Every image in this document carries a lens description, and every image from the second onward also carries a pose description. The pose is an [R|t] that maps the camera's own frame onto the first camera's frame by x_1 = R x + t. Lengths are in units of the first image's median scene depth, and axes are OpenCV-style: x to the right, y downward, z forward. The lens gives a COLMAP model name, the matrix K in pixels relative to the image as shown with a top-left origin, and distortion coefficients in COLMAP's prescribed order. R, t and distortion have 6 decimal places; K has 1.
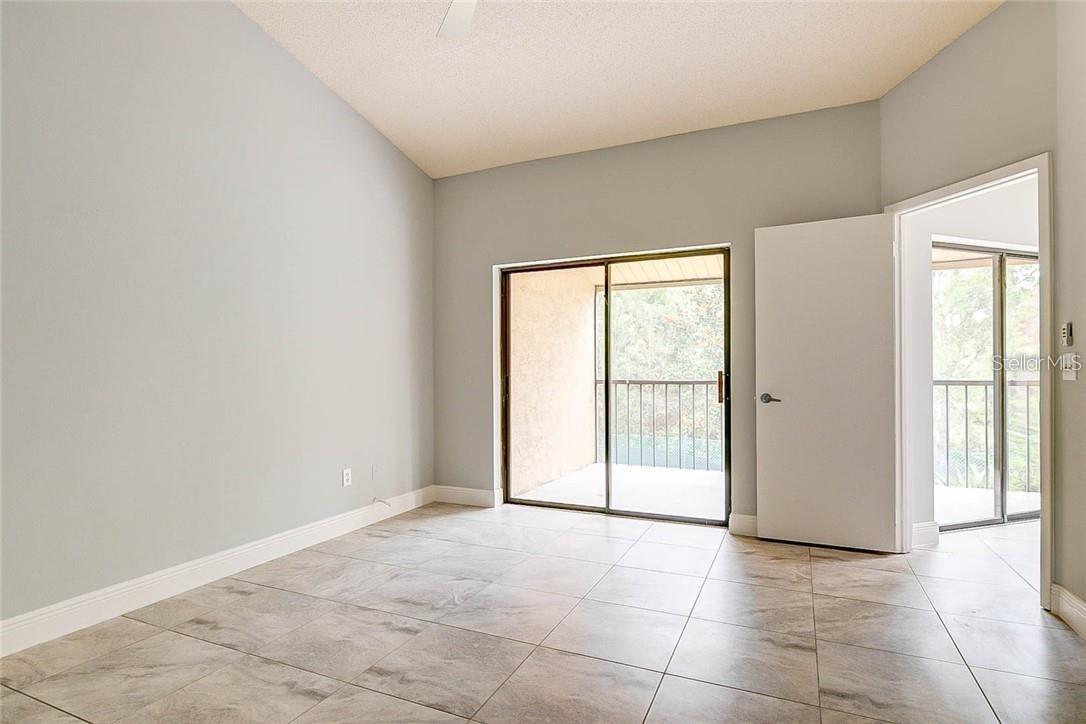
lens RADIAL K [[549.3, 0, 540.9], [0, 549.3, 363.5], [0, 0, 1]] dist [0.000156, 0.000458]
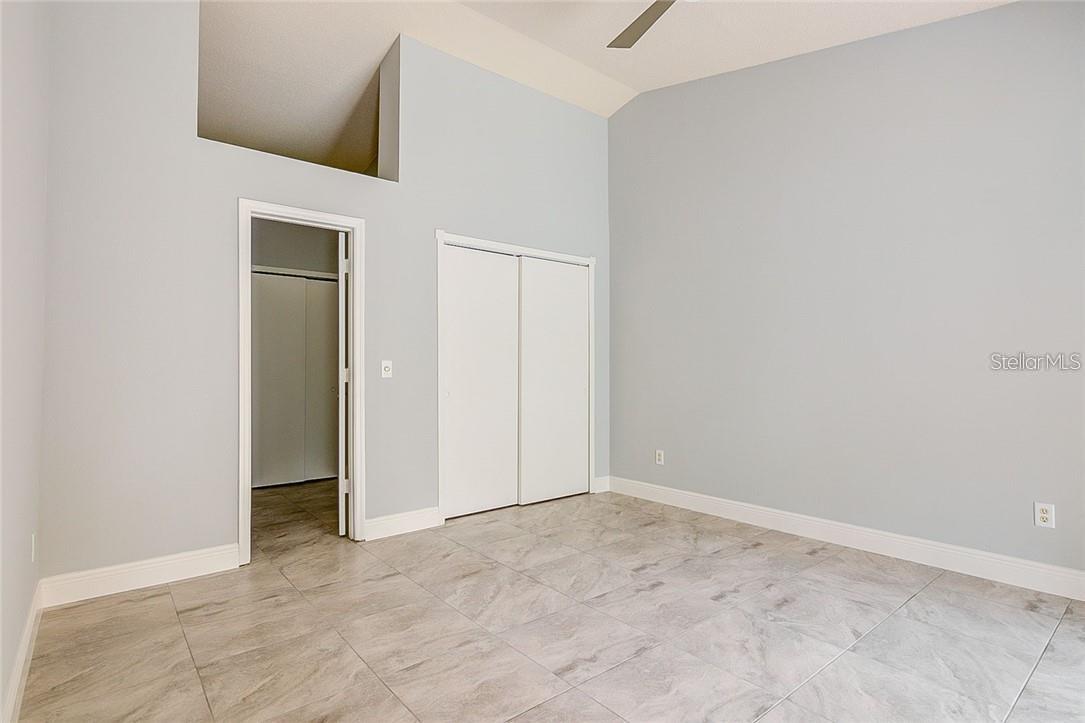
lens RADIAL K [[548.8, 0, 539.7], [0, 548.8, 363.0], [0, 0, 1]] dist [0.000156, 0.000458]
pose [[-0.437701, -0.006423, -0.899097, 0.784542], [0.017870, 0.999715, -0.015841, 0.007573], [0.898943, -0.023001, -0.437462, 0.965787]]
